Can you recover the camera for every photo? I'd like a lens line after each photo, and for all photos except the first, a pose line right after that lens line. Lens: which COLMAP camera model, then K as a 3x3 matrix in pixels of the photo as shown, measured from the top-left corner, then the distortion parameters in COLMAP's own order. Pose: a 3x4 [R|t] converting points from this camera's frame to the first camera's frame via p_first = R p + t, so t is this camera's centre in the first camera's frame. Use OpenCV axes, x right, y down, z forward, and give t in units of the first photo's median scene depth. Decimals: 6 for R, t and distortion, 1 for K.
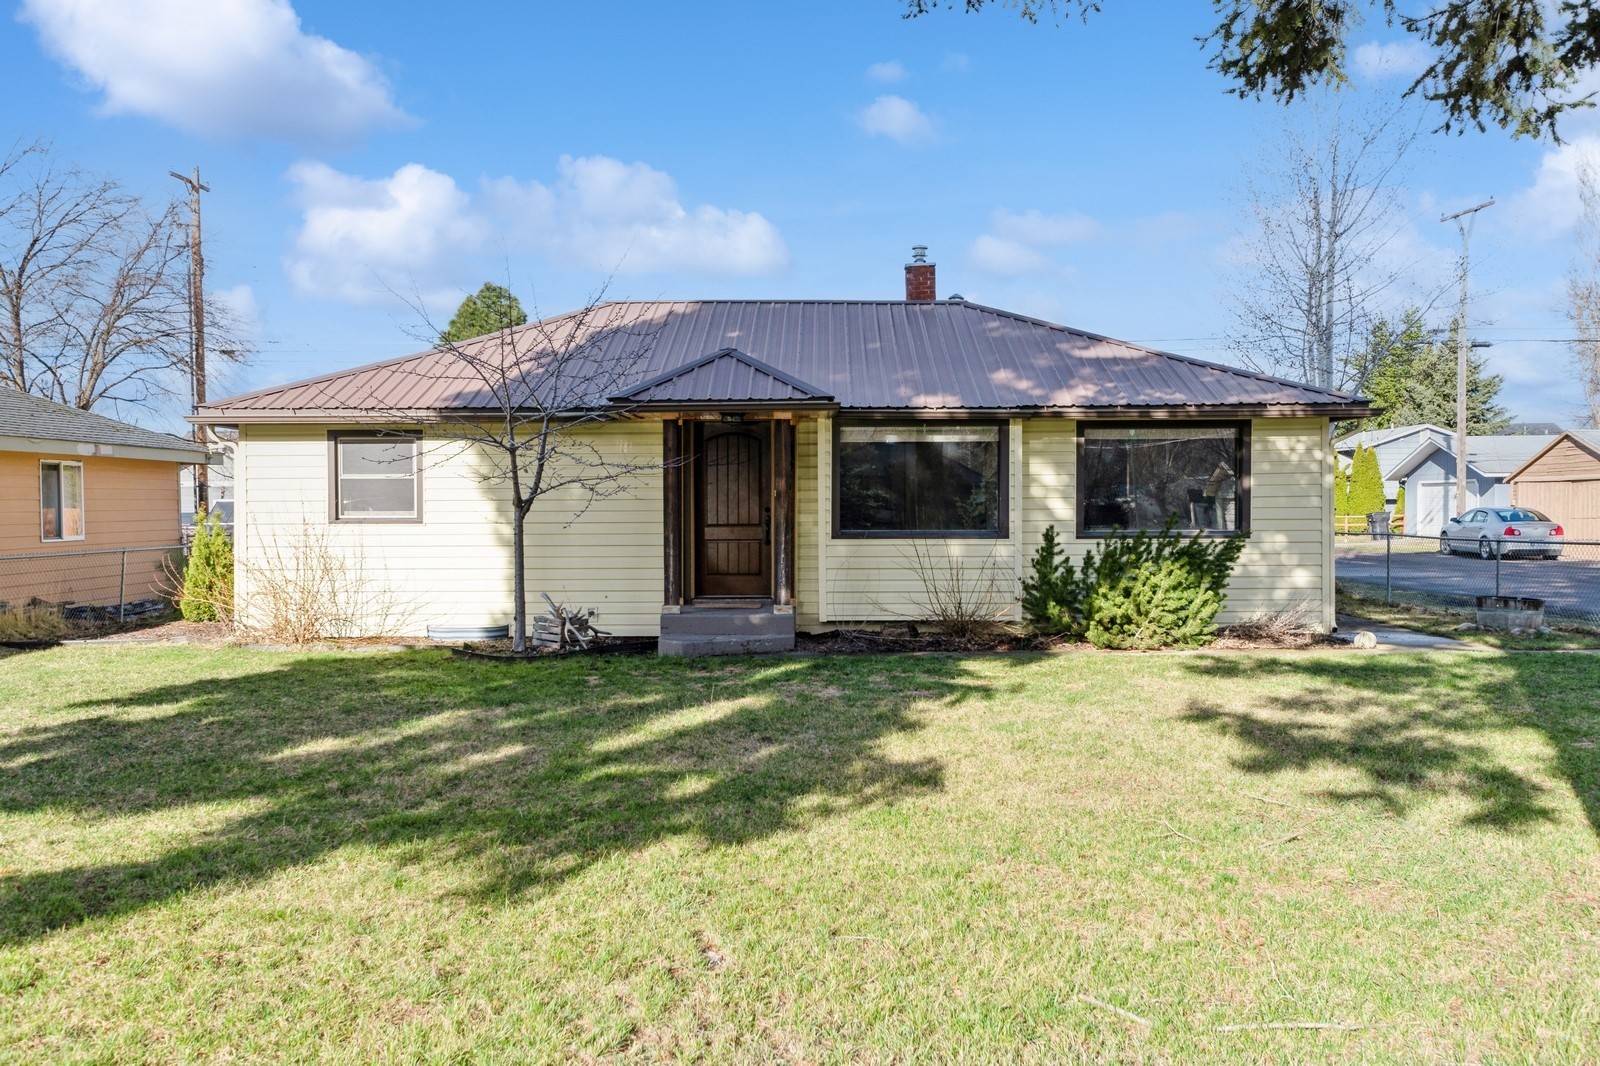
lens RADIAL K [[1293.7, 0, 800.0], [0, 1293.7, 533.0], [0, 0, 1]] dist [-0.000443, -0.001676]
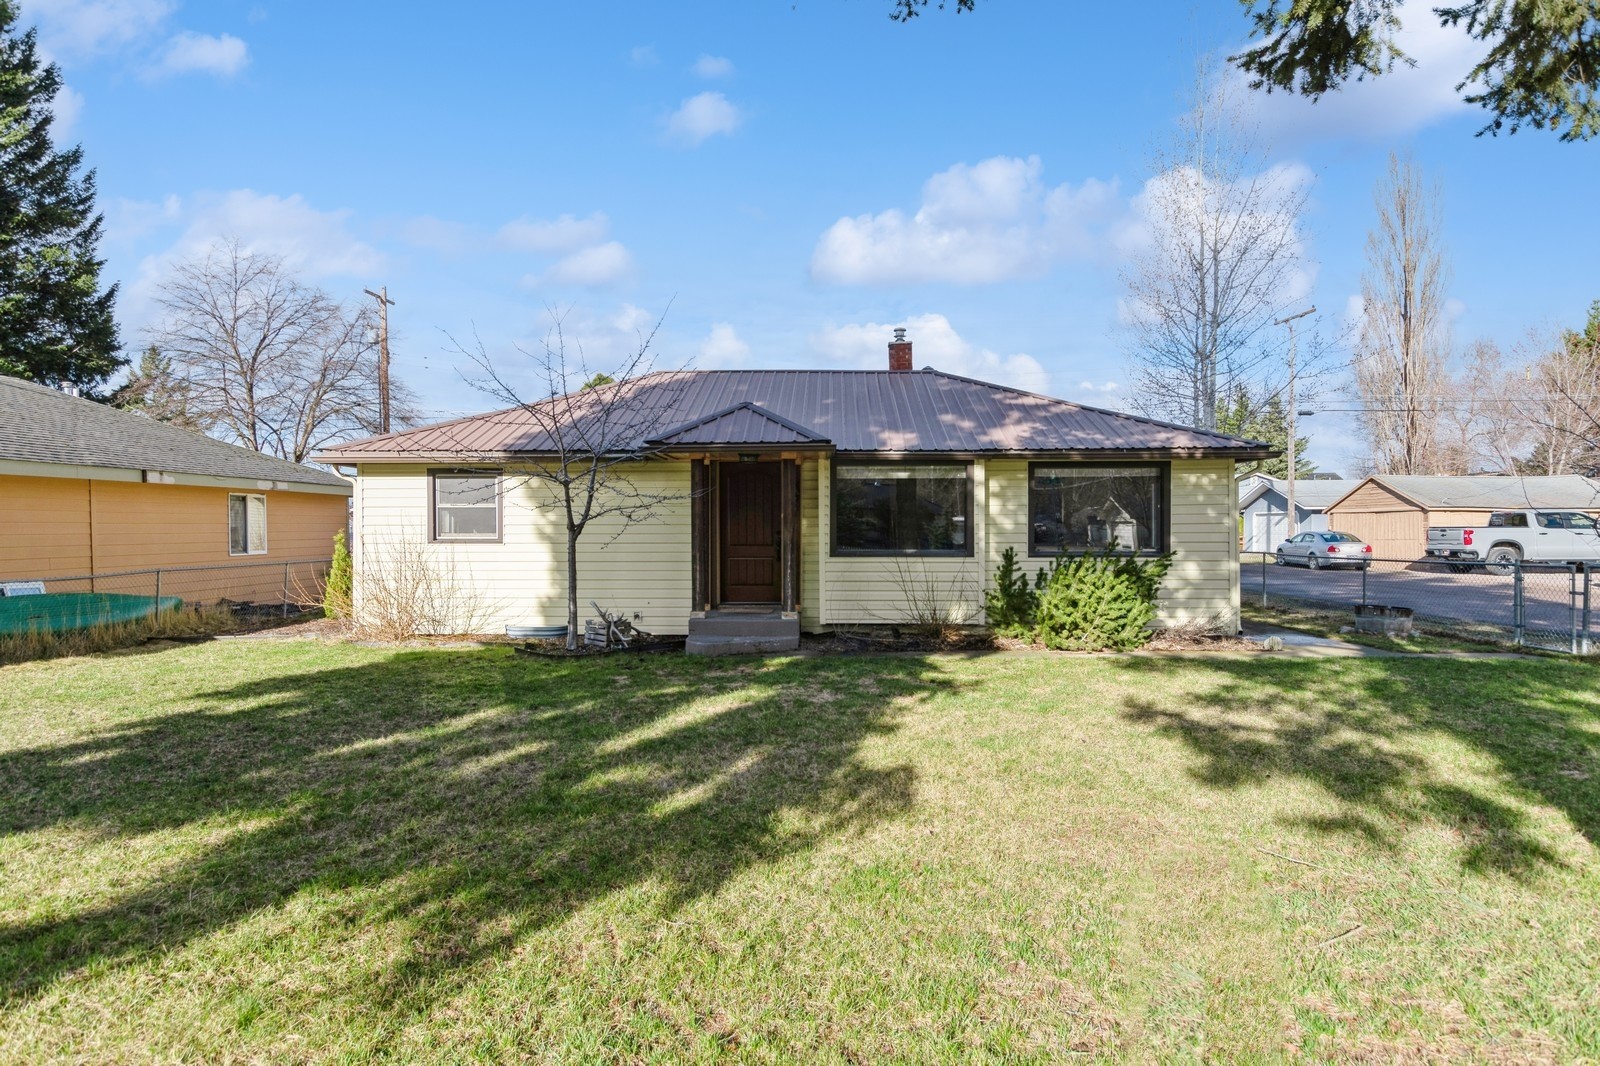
lens RADIAL K [[908.7, 0, 831.1], [0, 908.7, 525.9], [0, 0, 1]] dist [-0.002579, 0.000107]
pose [[0.999809, 0.002268, 0.019408, 0.009435], [-0.001801, 0.999709, -0.024048, -0.004242], [-0.019457, 0.024009, 0.999522, 0.140872]]
